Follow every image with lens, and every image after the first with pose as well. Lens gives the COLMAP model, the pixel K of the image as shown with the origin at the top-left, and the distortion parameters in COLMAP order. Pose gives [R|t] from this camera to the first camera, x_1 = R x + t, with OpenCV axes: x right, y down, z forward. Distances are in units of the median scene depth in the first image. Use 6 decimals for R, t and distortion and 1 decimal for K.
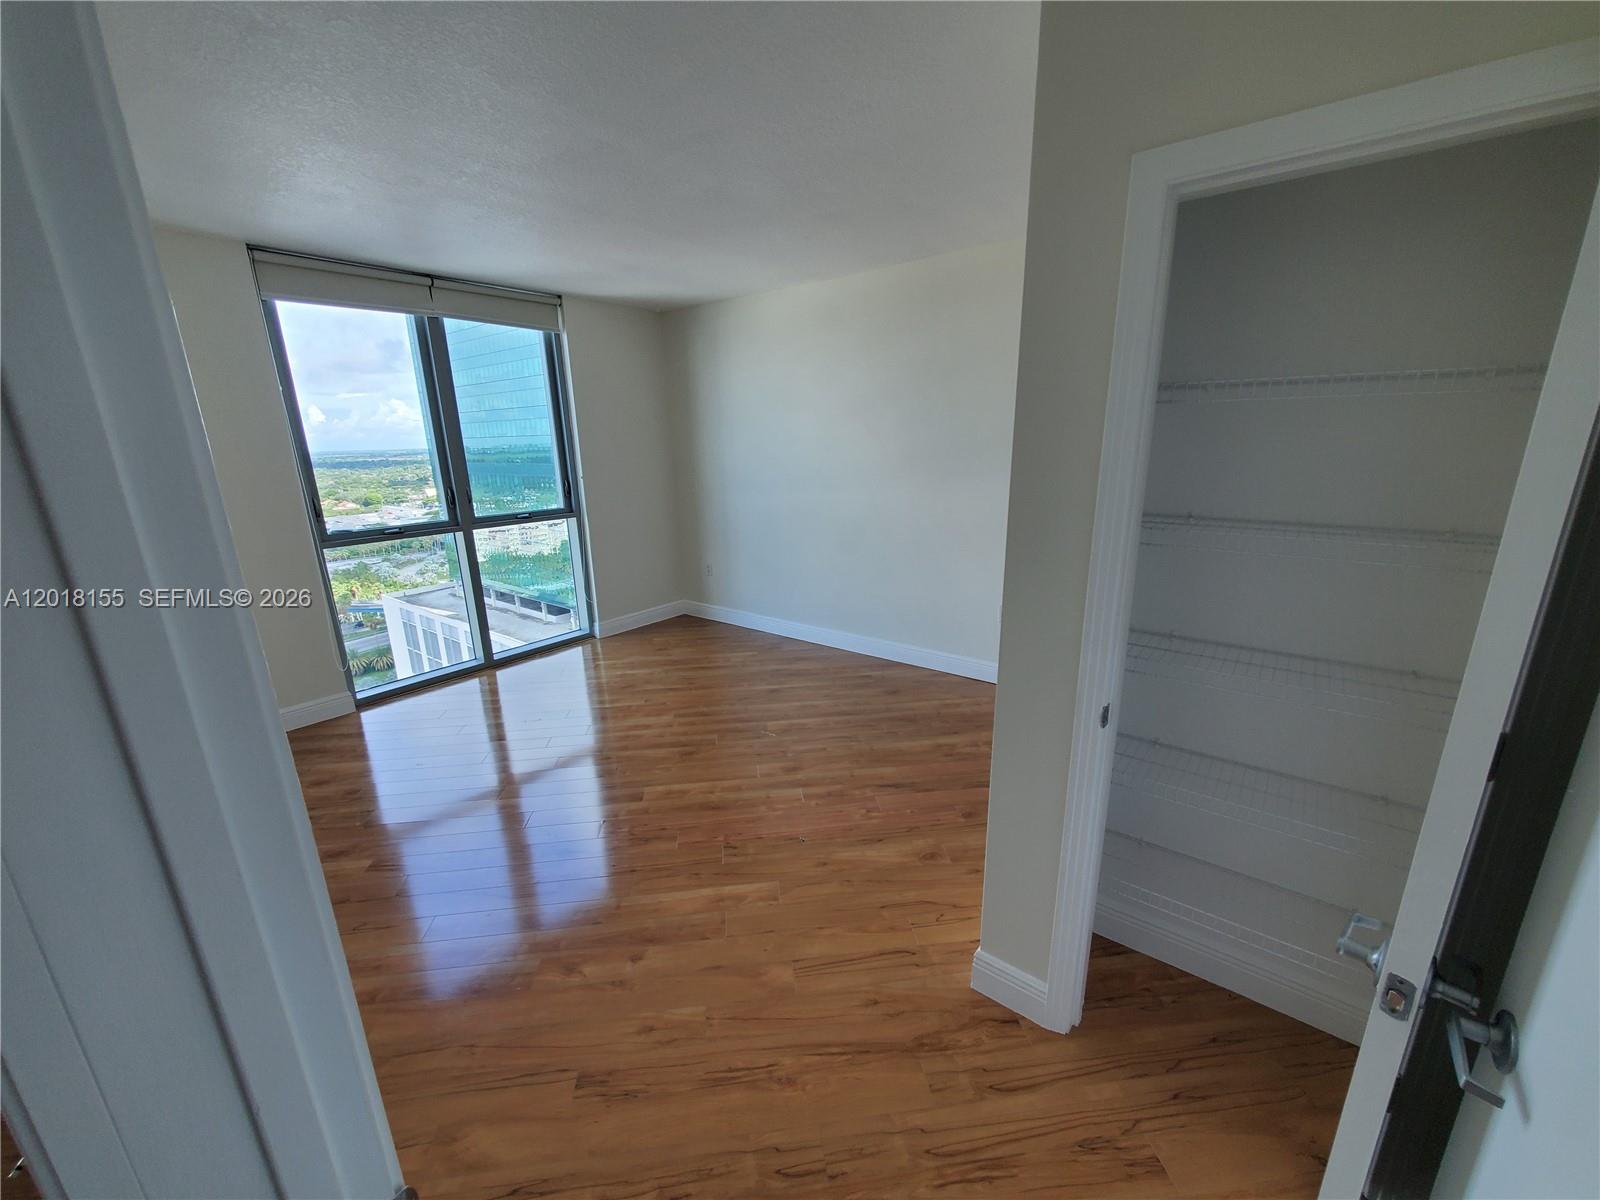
lens RADIAL K [[627.7, 0, 799.0], [0, 627.7, 608.7], [0, 0, 1]] dist [-0.000126, -0.000205]
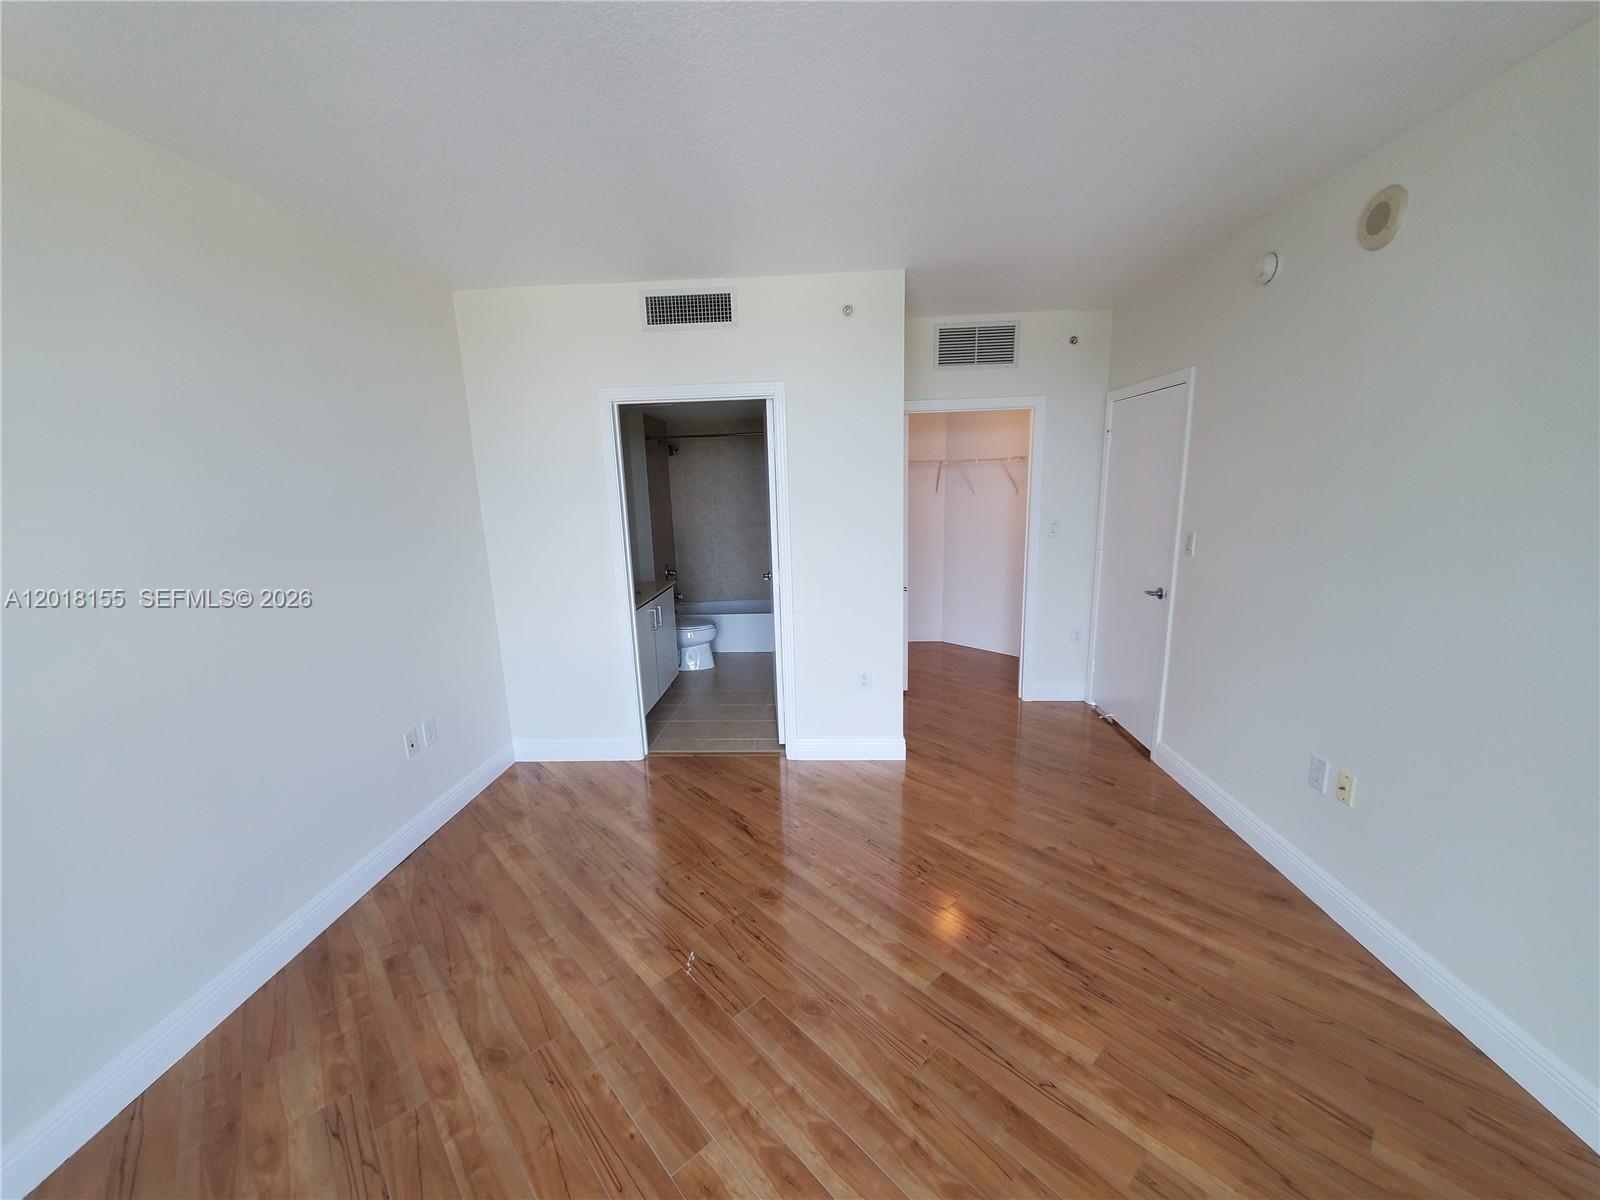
lens RADIAL K [[627.7, 0, 799.0], [0, 627.7, 608.7], [0, 0, 1]] dist [-0.000126, -0.000205]
pose [[-0.573812, -0.136909, 0.807463, -0.970177], [0.250627, 0.909274, 0.332276, -0.506676], [-0.779696, 0.393036, -0.487439, 1.886627]]
